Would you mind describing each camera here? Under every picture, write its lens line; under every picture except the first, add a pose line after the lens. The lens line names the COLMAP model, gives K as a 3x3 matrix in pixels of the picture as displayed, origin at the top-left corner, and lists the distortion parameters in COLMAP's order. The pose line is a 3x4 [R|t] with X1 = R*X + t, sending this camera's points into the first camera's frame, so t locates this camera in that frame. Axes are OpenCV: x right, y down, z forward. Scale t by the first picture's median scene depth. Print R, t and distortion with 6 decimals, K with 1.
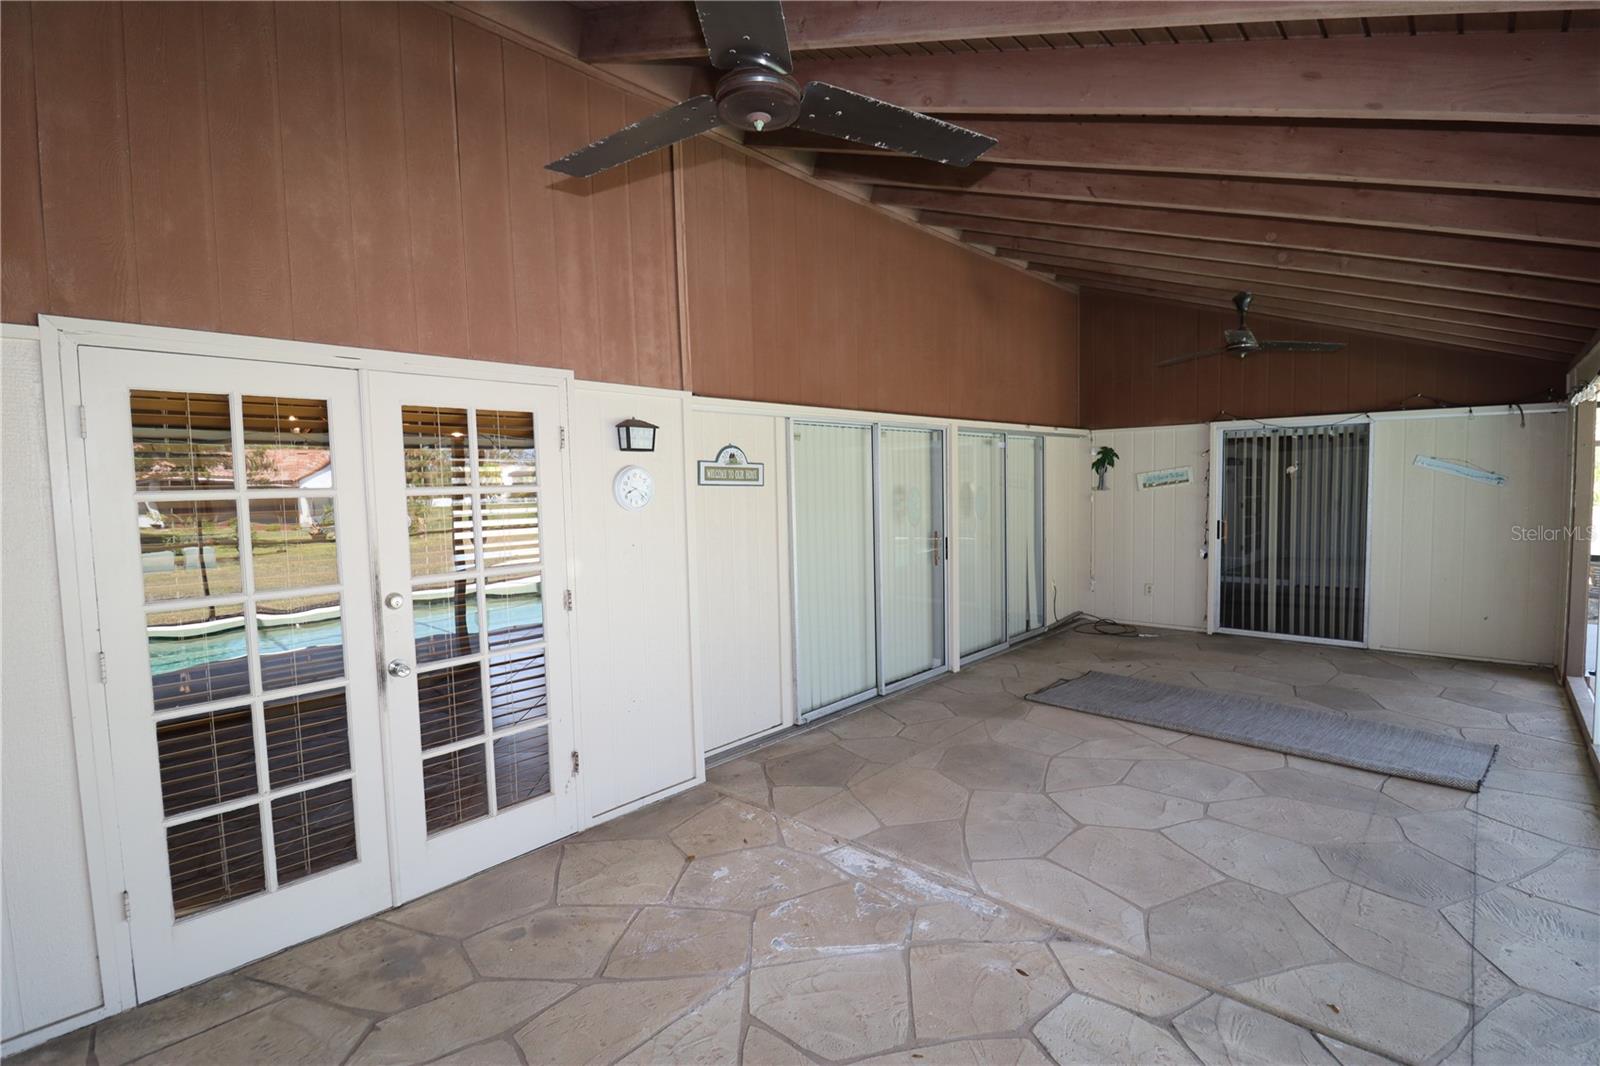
lens RADIAL K [[735.9, 0, 813.8], [0, 735.9, 534.2], [0, 0, 1]] dist [-0.013940, -0.001140]
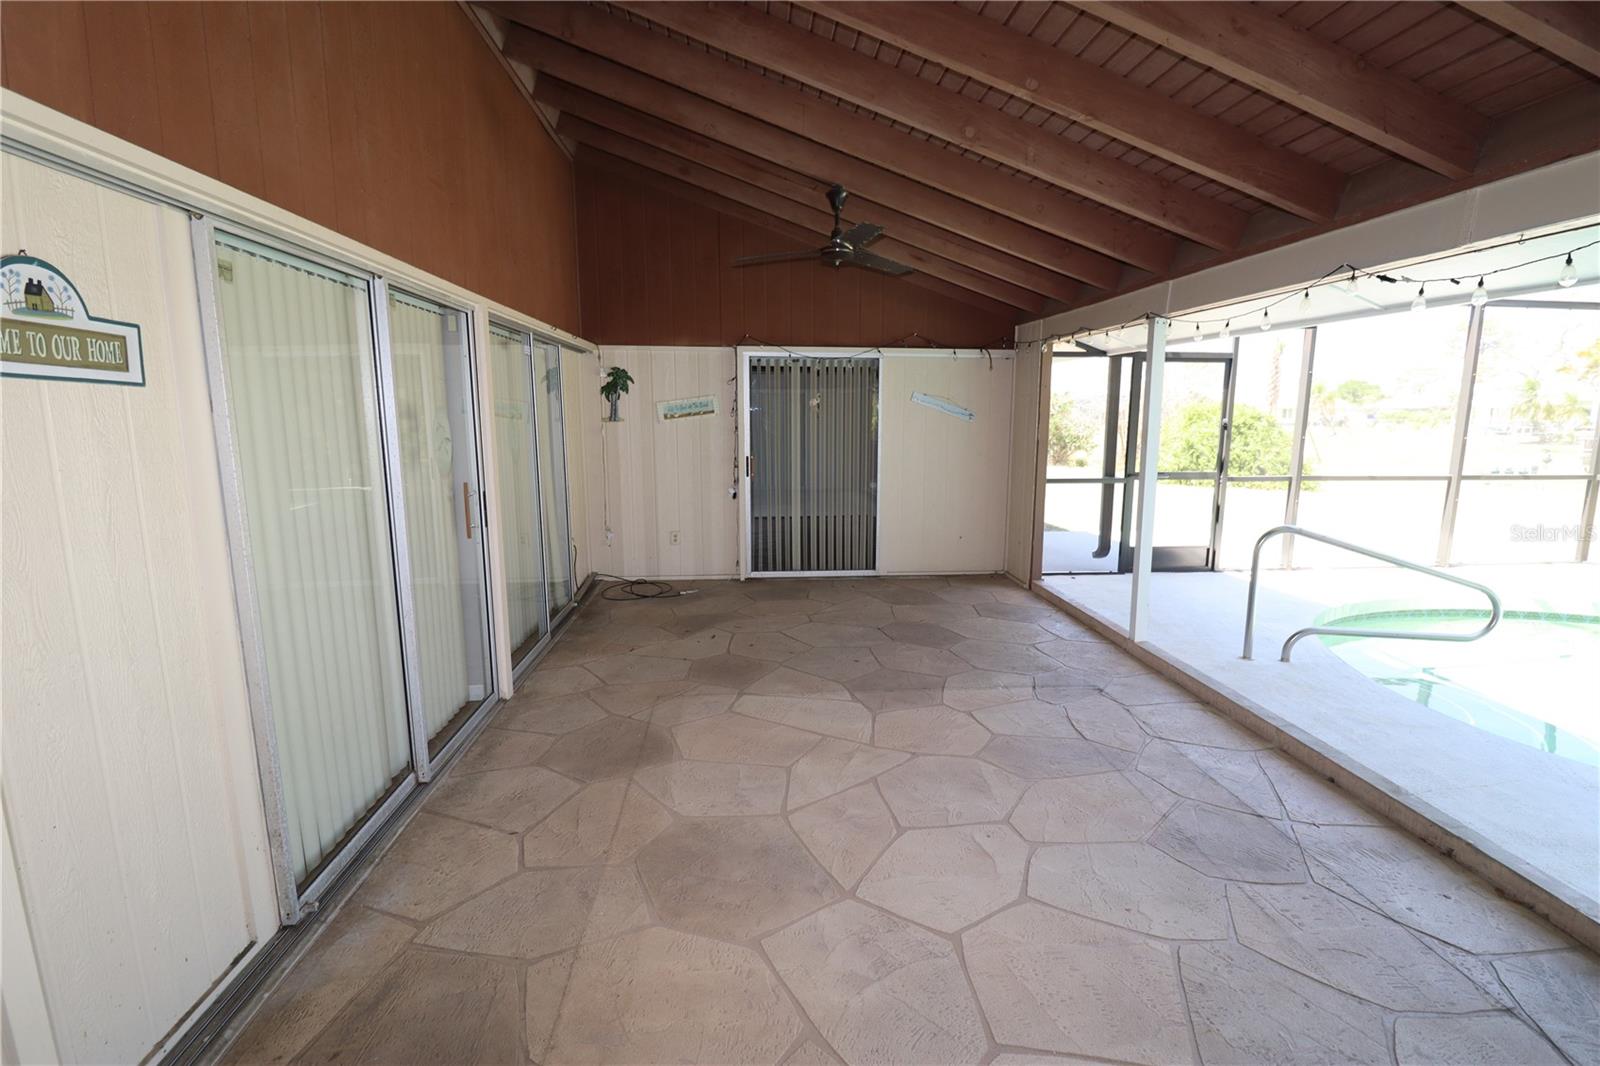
lens RADIAL K [[735.9, 0, 795.6], [0, 735.9, 530.2], [0, 0, 1]] dist [-0.013940, -0.001140]
pose [[0.684432, -0.090128, 0.723485, -0.112104], [0.033380, 0.995163, 0.092394, -0.014200], [-0.728312, -0.039088, 0.684130, 0.477206]]
